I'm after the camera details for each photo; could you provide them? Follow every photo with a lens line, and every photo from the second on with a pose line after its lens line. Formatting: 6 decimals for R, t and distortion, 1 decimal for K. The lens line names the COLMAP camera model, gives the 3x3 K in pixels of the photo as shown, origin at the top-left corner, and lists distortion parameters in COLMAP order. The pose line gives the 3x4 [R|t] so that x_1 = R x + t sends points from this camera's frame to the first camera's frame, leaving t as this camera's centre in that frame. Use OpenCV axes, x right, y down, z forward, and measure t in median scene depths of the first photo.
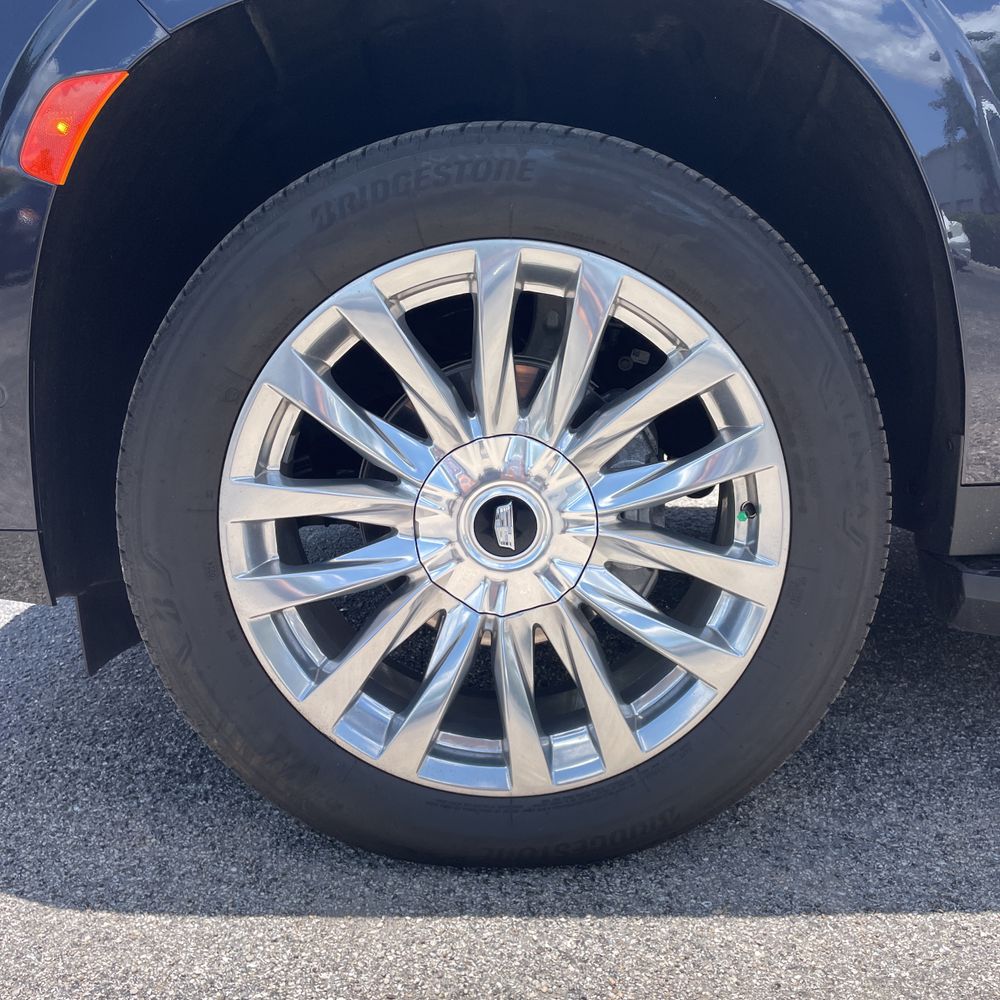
lens RADIAL K [[1020.6, 0, 500.0], [0, 1020.6, 500.0], [0, 0, 1]] dist [0.033526, -0.037115]
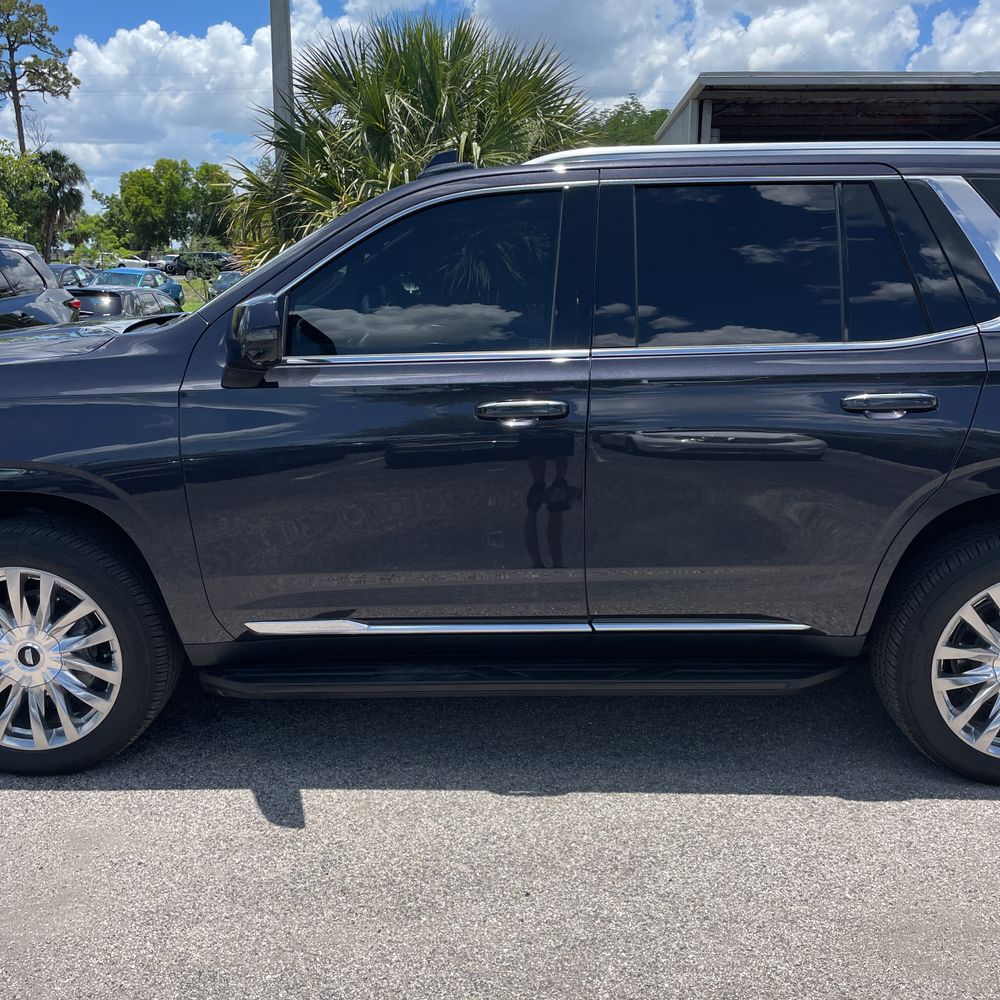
lens RADIAL K [[1002.7, 0, 508.9], [0, 1002.7, 502.6], [0, 0, 1]] dist [0.078014, -0.100695]
pose [[0.999602, 0.011281, -0.025849, 1.424764], [-0.010337, 0.999285, 0.036377, -0.524846], [0.026241, -0.036095, 0.999004, -1.797724]]
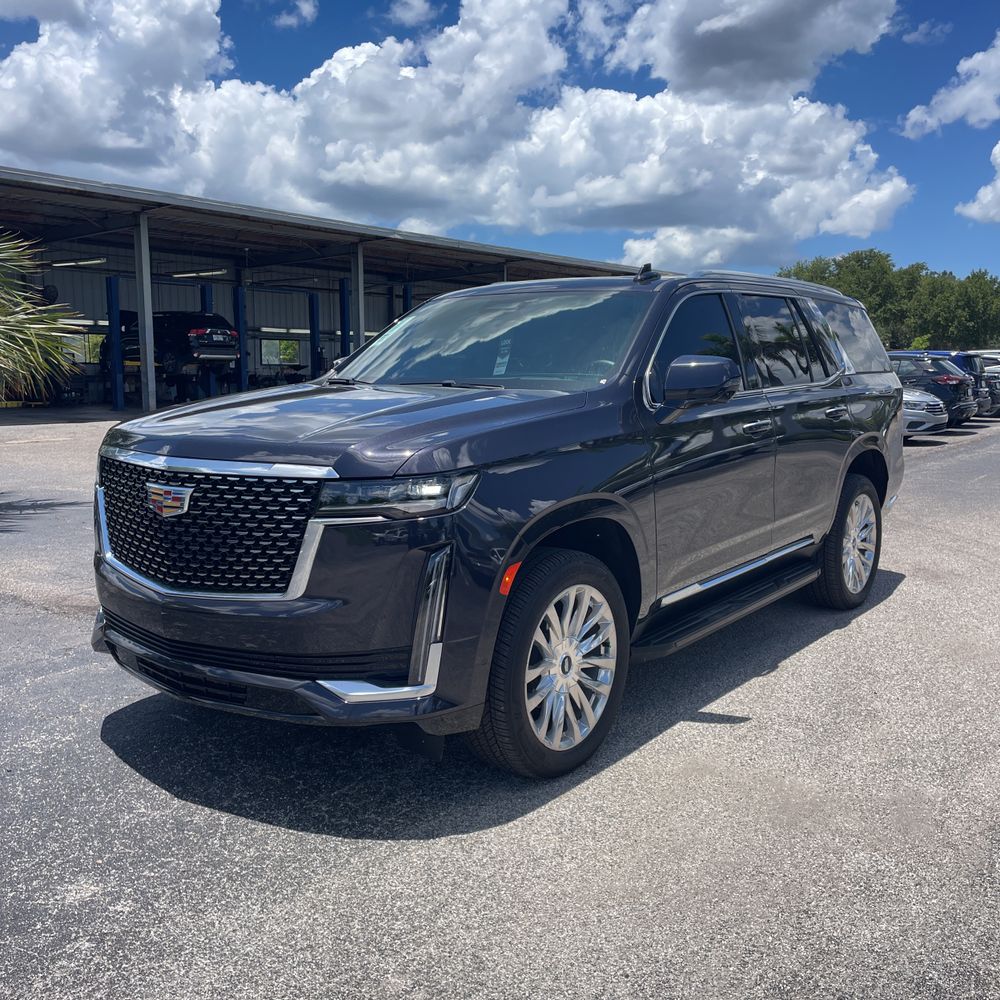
lens RADIAL K [[1020.6, 0, 500.0], [0, 1020.6, 500.0], [0, 0, 1]] dist [0.033526, -0.037115]
pose [[0.605485, -0.101189, 0.789398, -2.712297], [0.148010, 0.988897, 0.013234, -0.585024], [-0.781972, 0.108826, 0.613739, -0.933899]]
